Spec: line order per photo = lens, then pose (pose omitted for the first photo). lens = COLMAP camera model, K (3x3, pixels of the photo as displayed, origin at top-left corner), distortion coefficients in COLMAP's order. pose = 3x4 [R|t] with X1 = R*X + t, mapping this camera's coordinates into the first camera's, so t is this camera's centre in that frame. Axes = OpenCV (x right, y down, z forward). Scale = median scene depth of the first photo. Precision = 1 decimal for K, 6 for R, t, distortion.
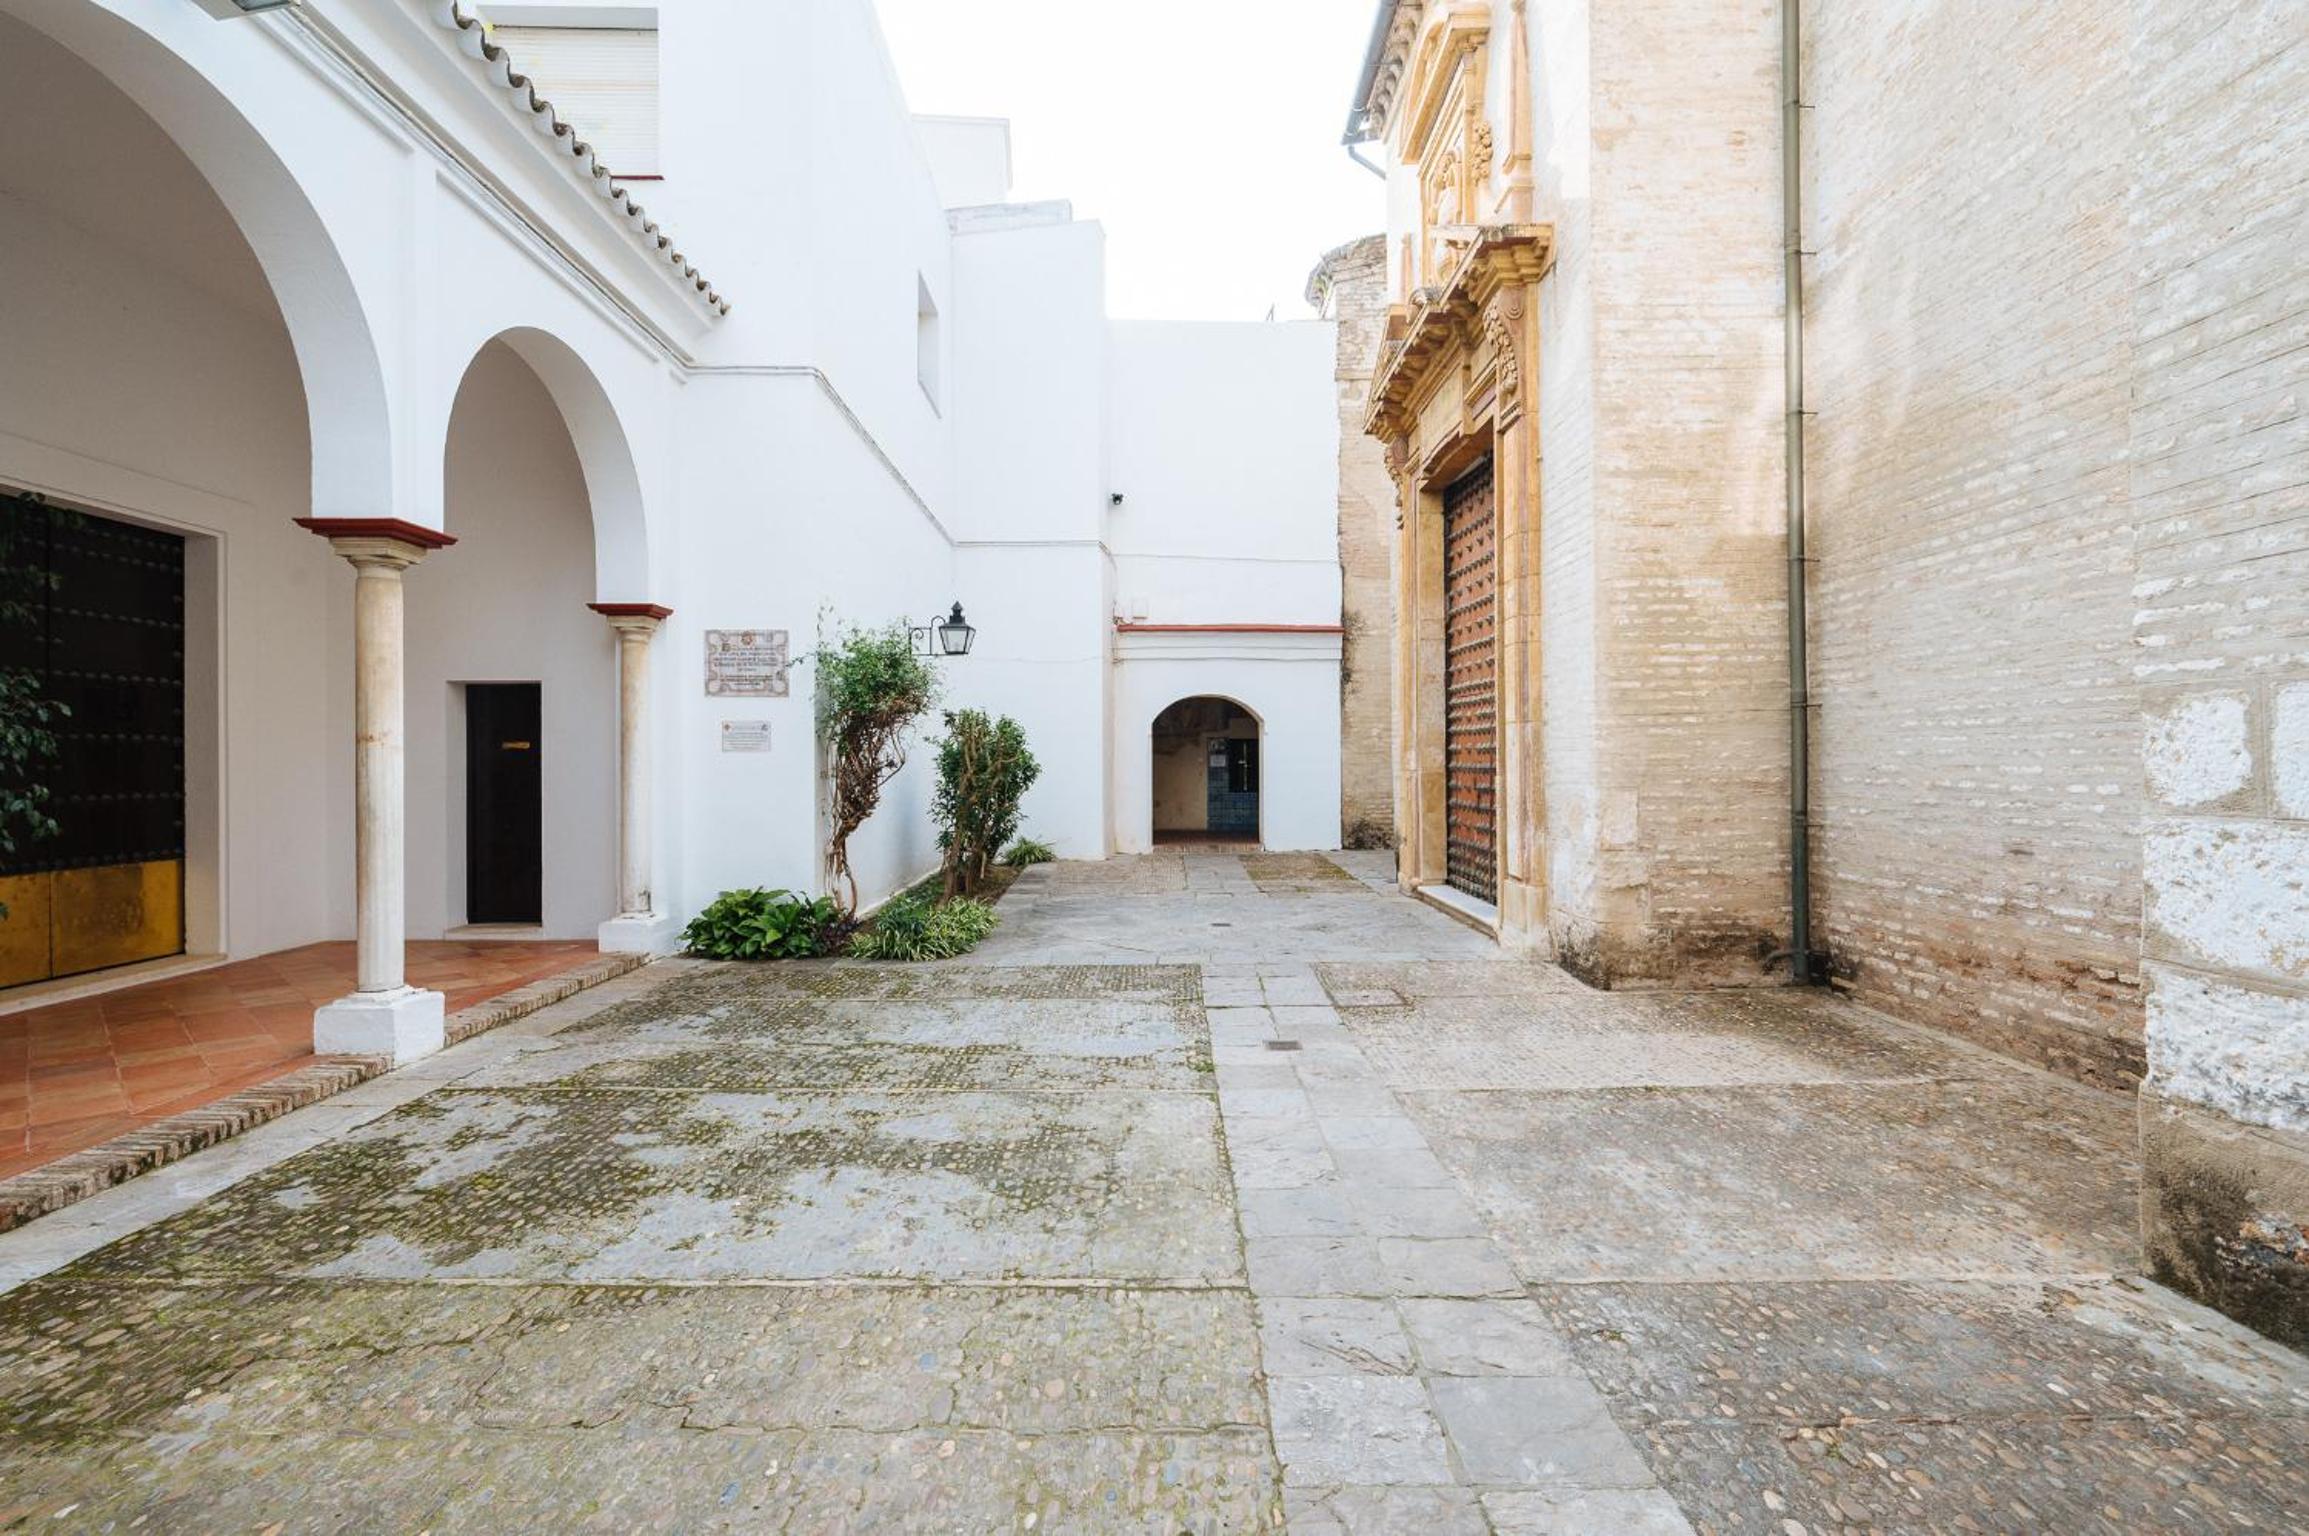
lens RADIAL K [[1082.6, 0, 1147.2], [0, 1082.6, 762.7], [0, 0, 1]] dist [0.001370, 0.000581]
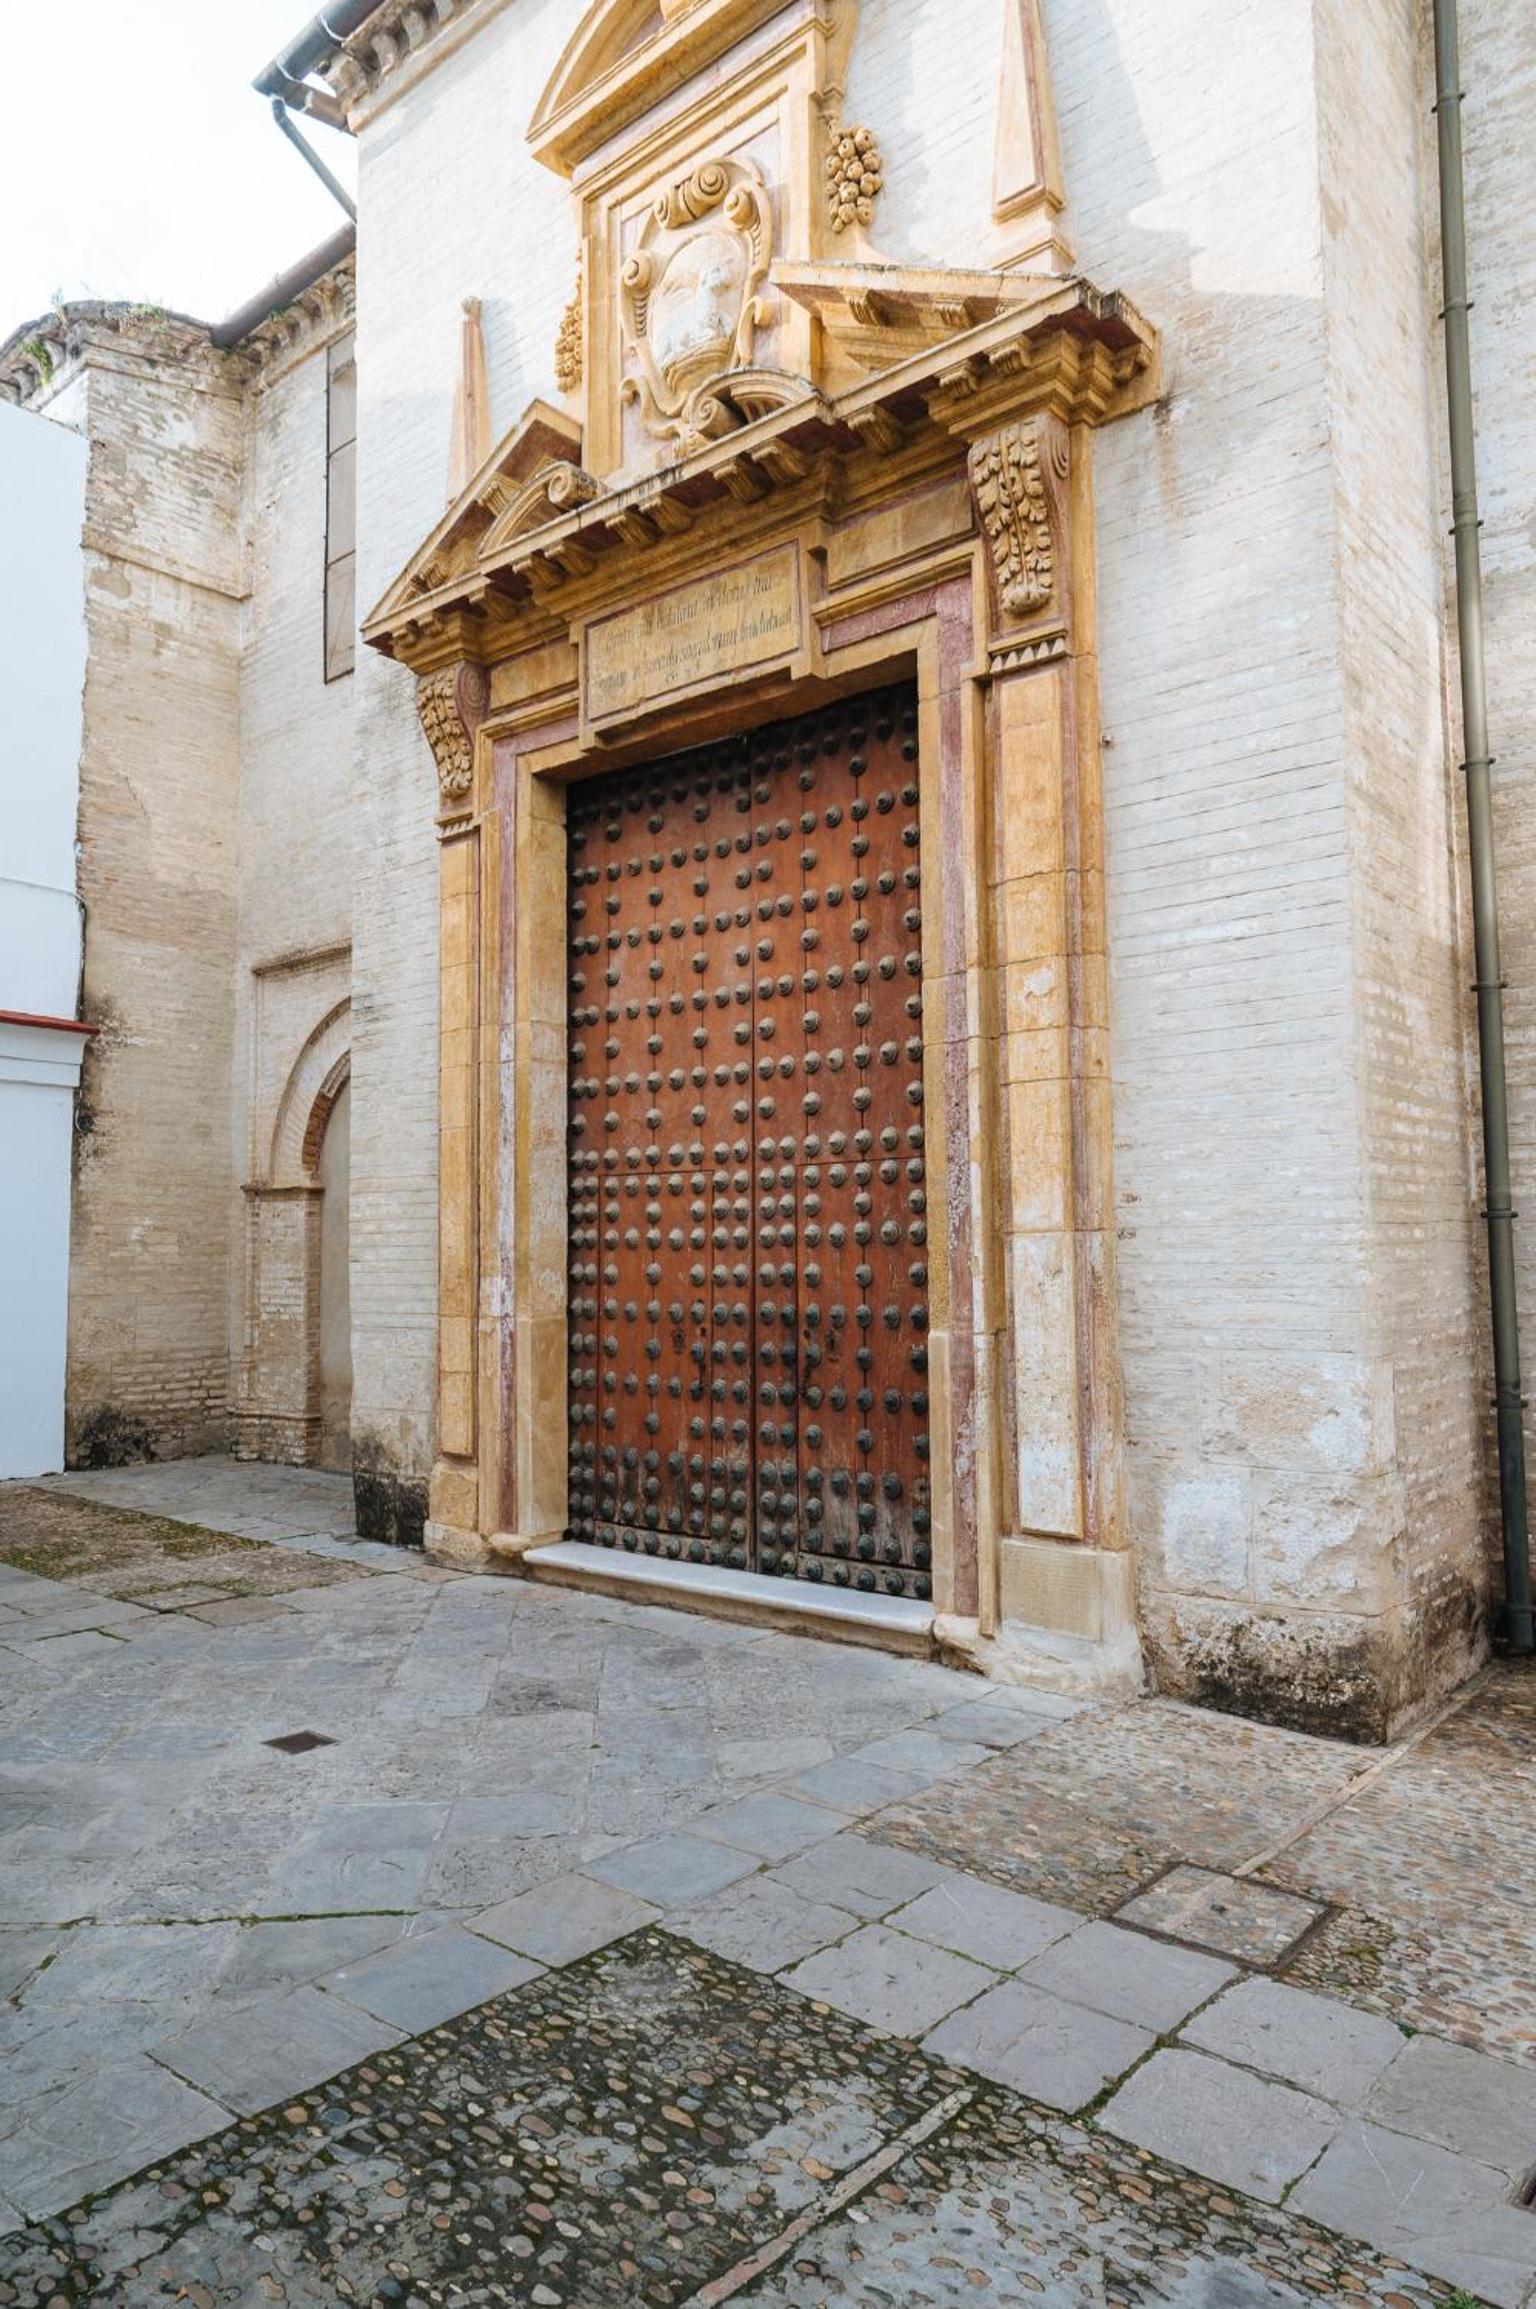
lens RADIAL K [[1507.9, 0, 765.4], [0, 1507.9, 1152.2], [0, 0, 1]] dist [-0.005257, 0.002835]
pose [[0.645376, 0.056813, 0.761749, -0.285860], [0.004983, 0.996896, -0.078572, -0.017940], [-0.763849, 0.054504, 0.643090, 0.612996]]
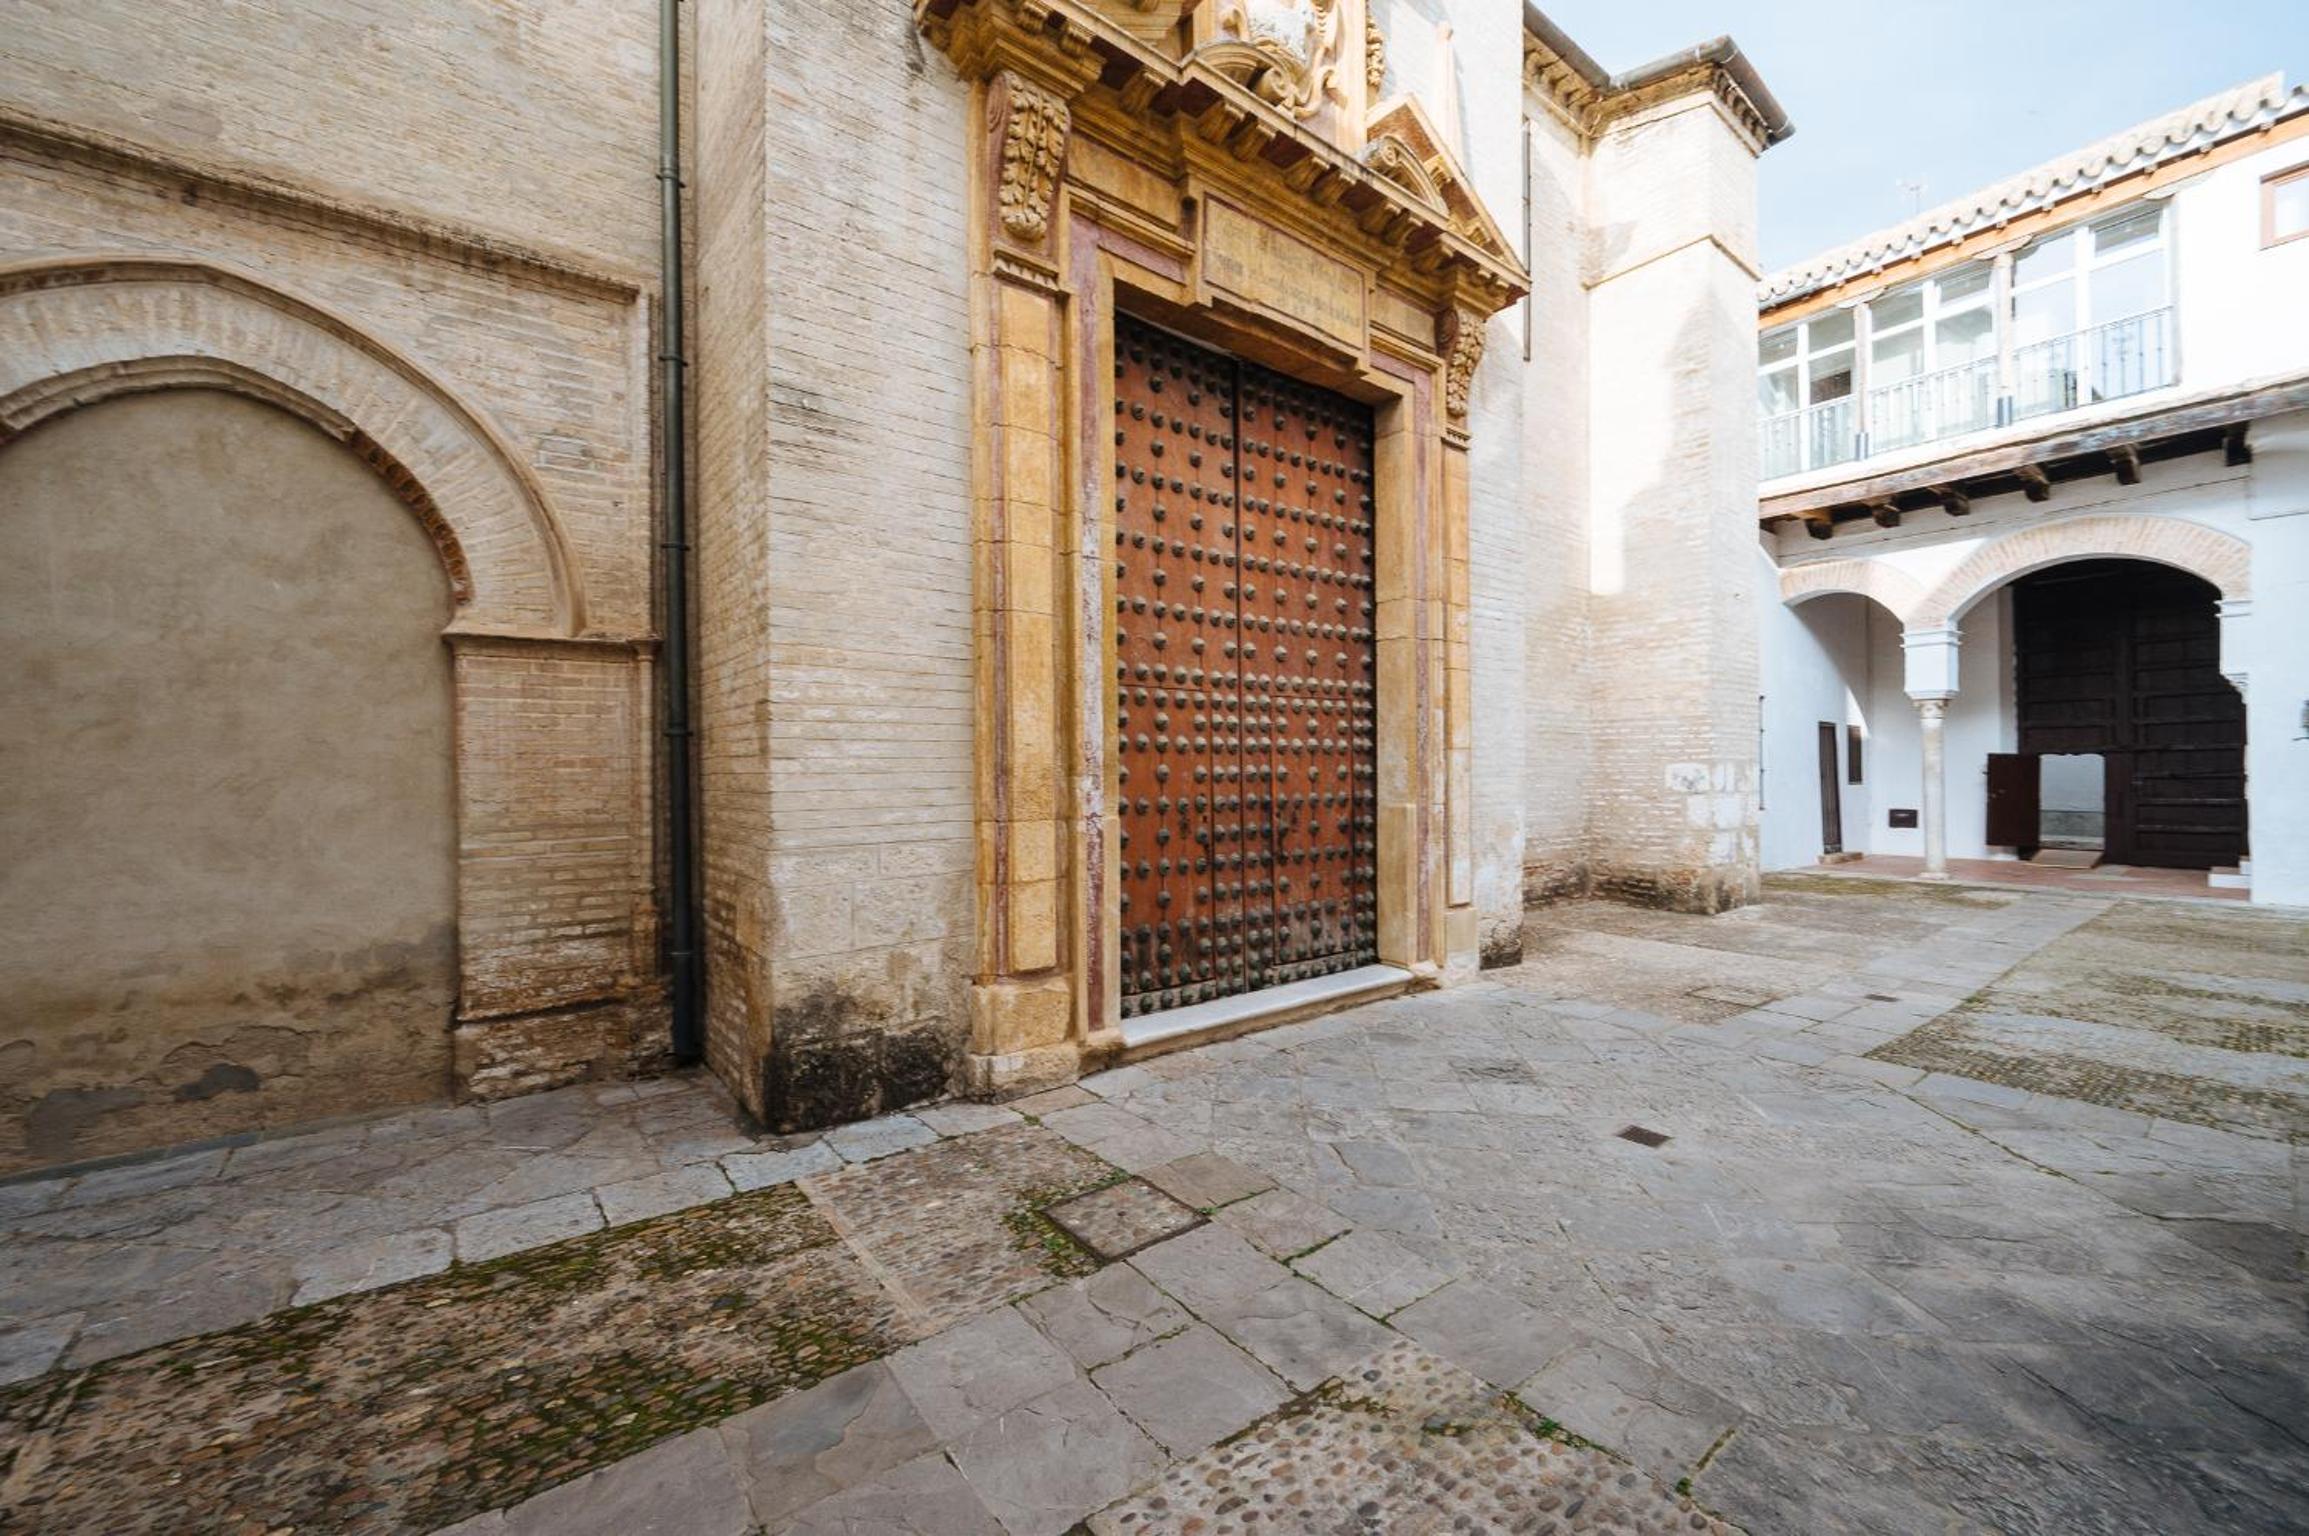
lens RADIAL K [[917.9, 0, 1163.6], [0, 917.9, 763.6], [0, 0, 1]] dist [-0.001021, 0.000011]
pose [[-0.631744, 0.016488, 0.775002, -0.135366], [0.011307, 0.999863, -0.012056, -0.015532], [-0.775095, 0.001147, -0.631844, 1.674719]]
